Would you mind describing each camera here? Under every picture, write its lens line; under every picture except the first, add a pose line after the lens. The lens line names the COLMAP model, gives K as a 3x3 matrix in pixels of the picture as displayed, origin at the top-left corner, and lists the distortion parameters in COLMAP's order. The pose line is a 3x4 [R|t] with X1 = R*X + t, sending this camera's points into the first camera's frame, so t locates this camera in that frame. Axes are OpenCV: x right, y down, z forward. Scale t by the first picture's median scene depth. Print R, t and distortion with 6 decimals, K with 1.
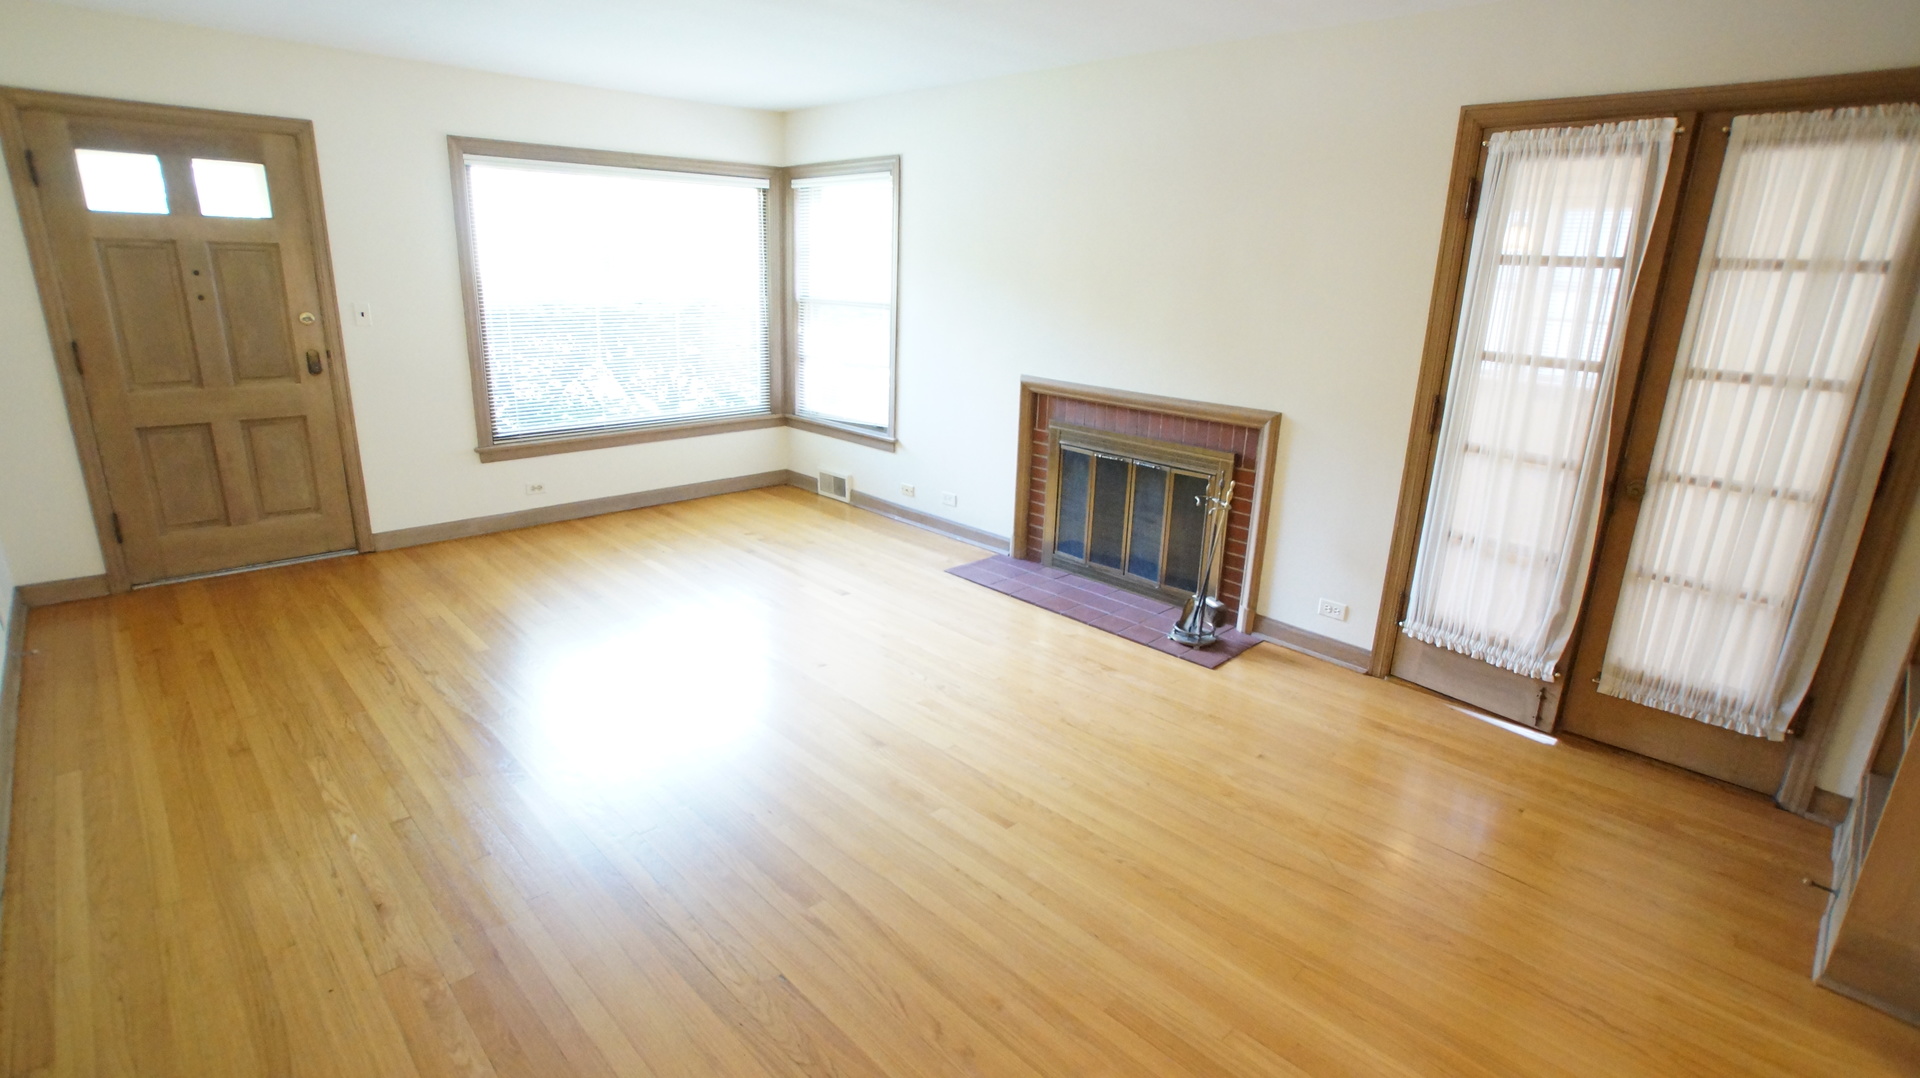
lens RADIAL K [[924.8, 0, 952.8], [0, 924.8, 546.4], [0, 0, 1]] dist [-0.063023, 0.027708]
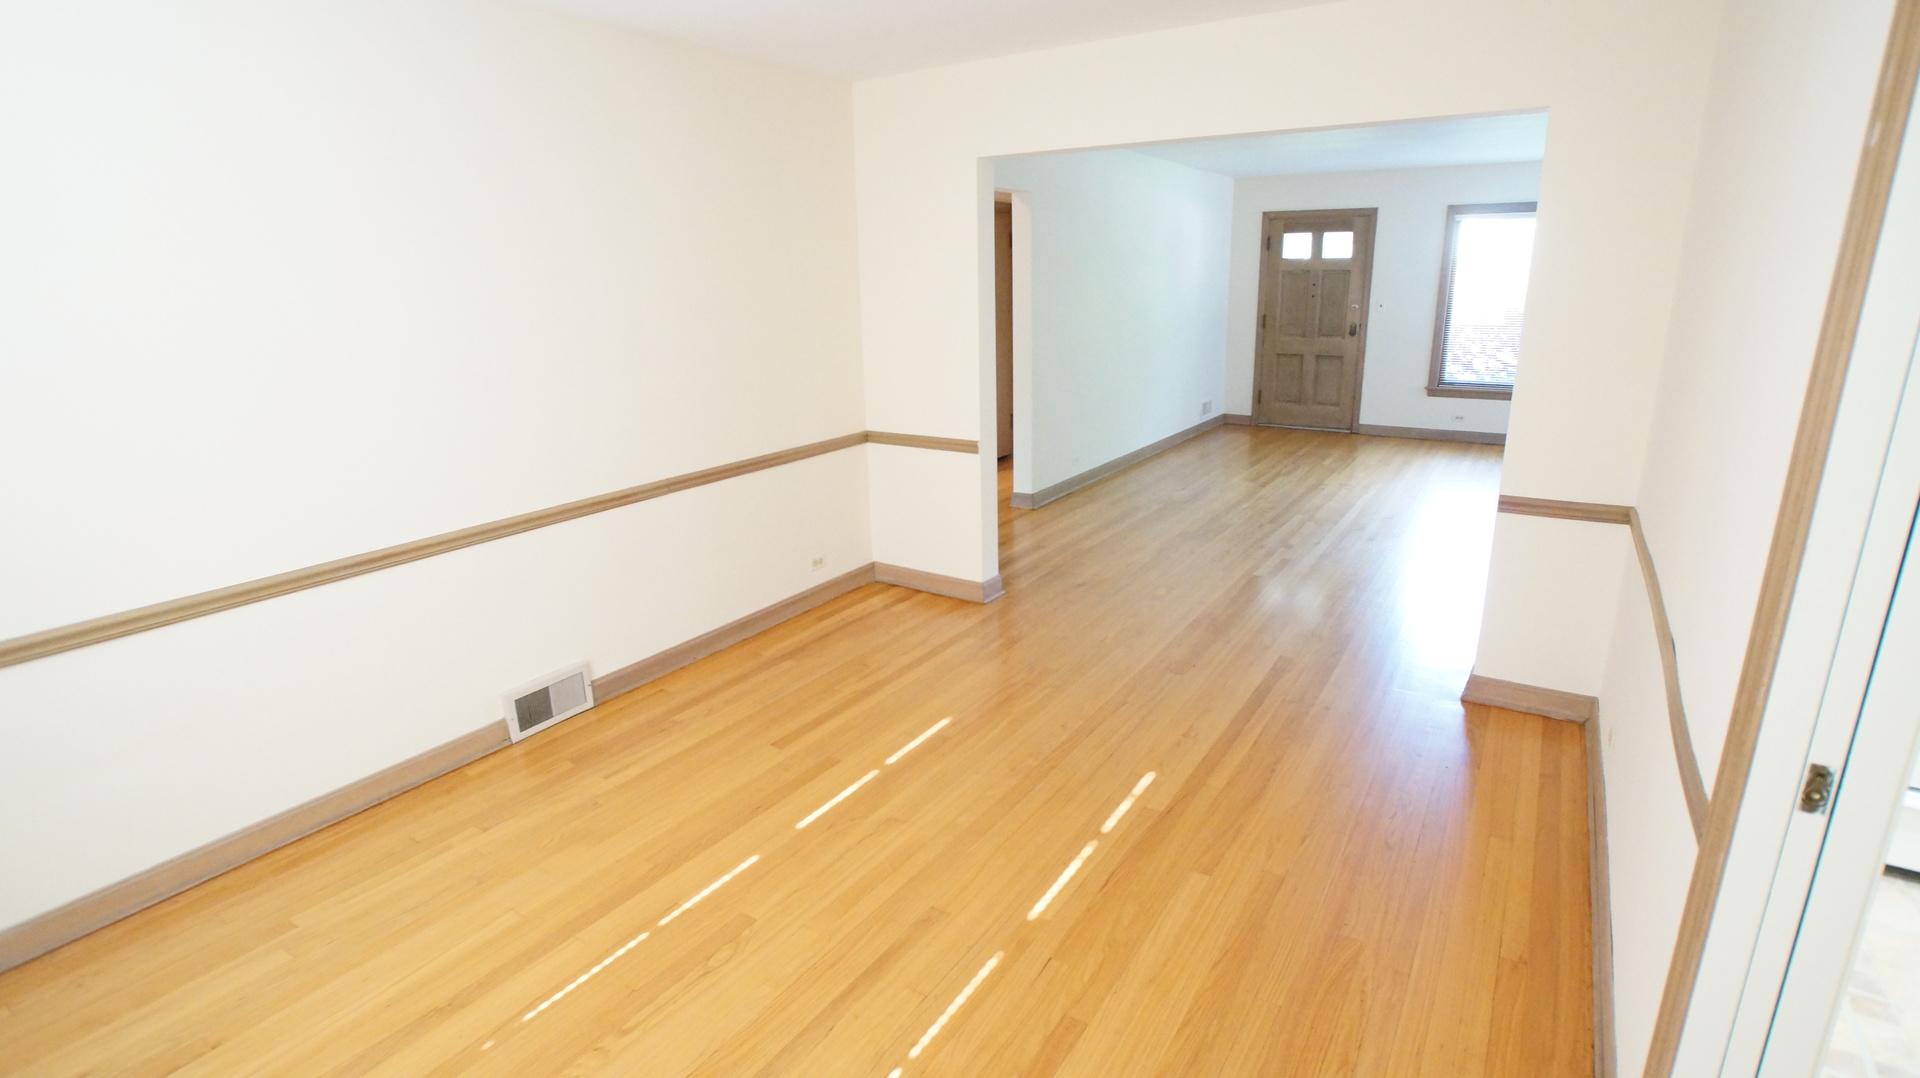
lens RADIAL K [[924.8, 0, 958.5], [0, 924.8, 536.5], [0, 0, 1]] dist [-0.063023, 0.027708]
pose [[0.227912, 0.230840, -0.945922, 1.080954], [-0.261354, 0.950342, 0.168948, 0.113123], [0.937950, 0.208716, 0.276925, -0.261915]]
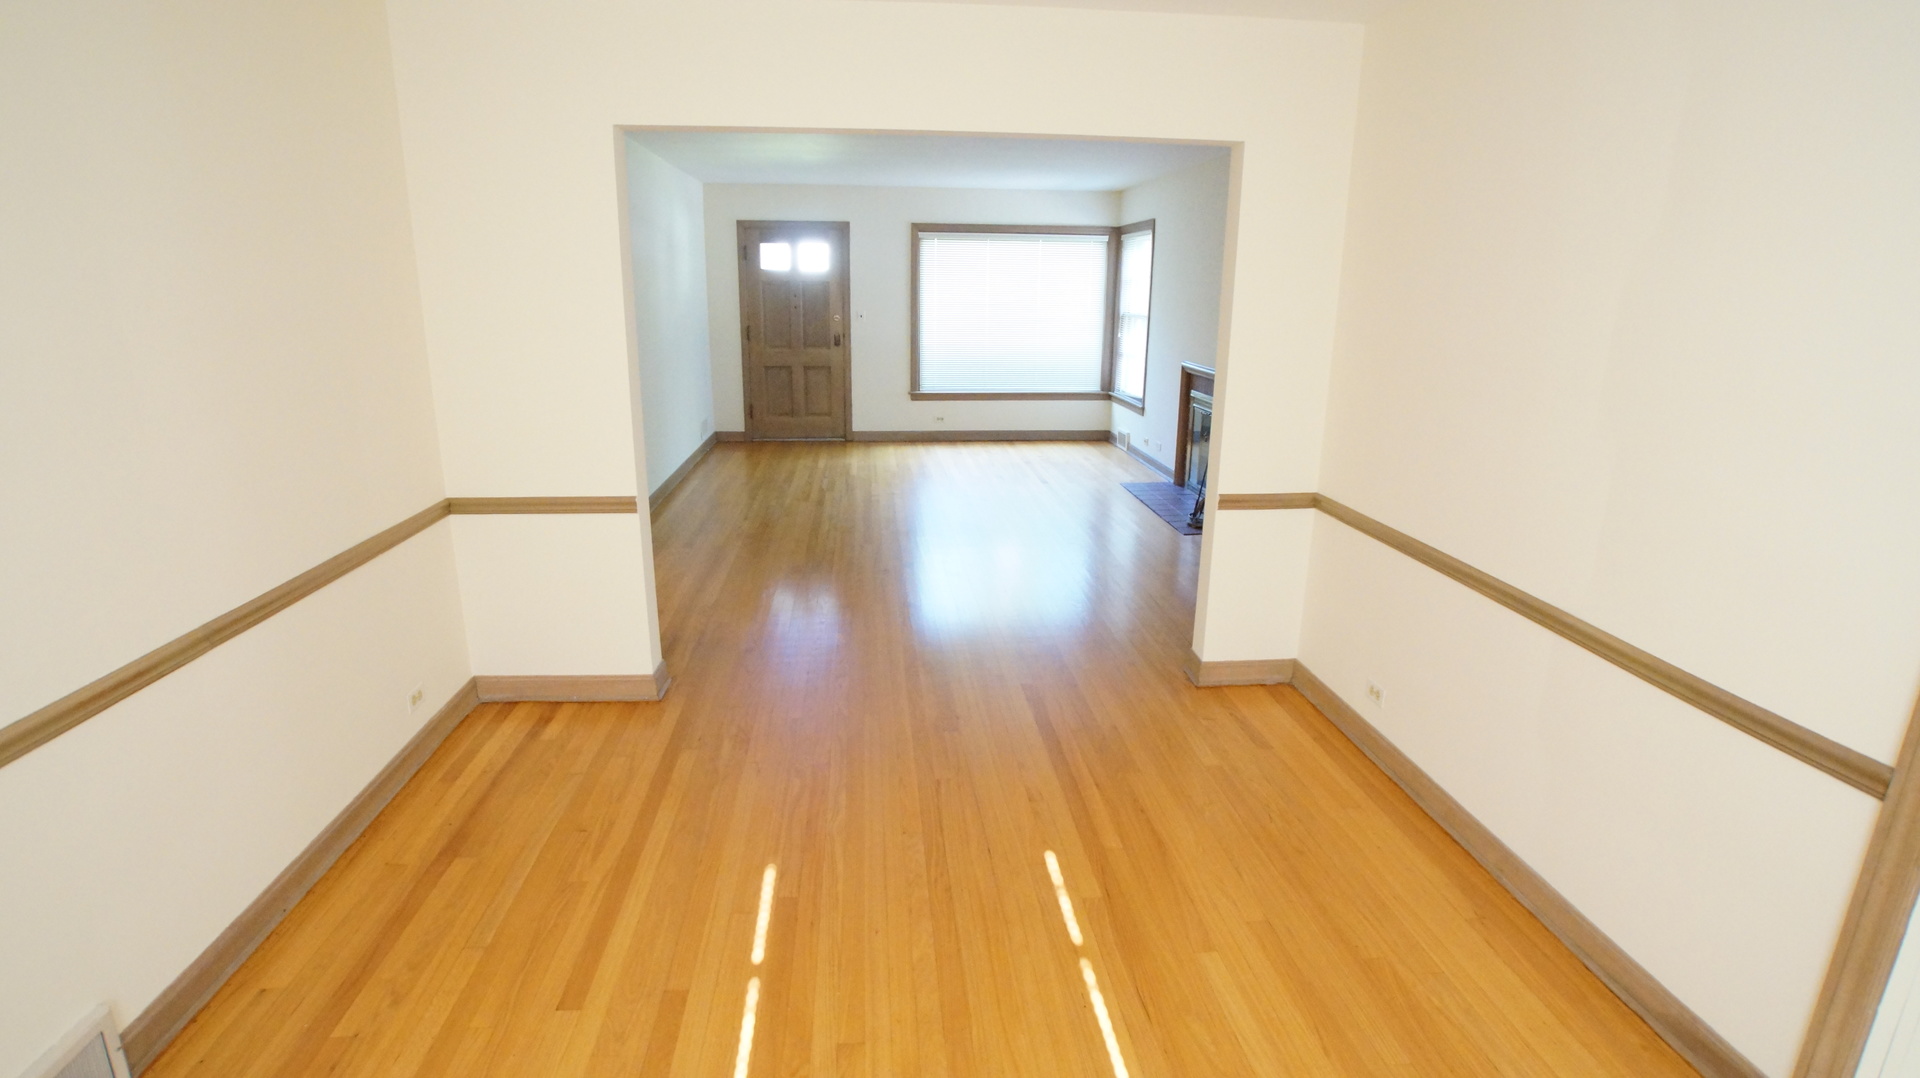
lens RADIAL K [[924.8, 0, 952.1], [0, 924.8, 538.4], [0, 0, 1]] dist [-0.063023, 0.027708]
pose [[0.782021, 0.144414, -0.606290, 0.793584], [-0.170791, 0.985202, 0.014374, 0.156734], [0.599394, 0.092308, 0.795114, -0.431029]]
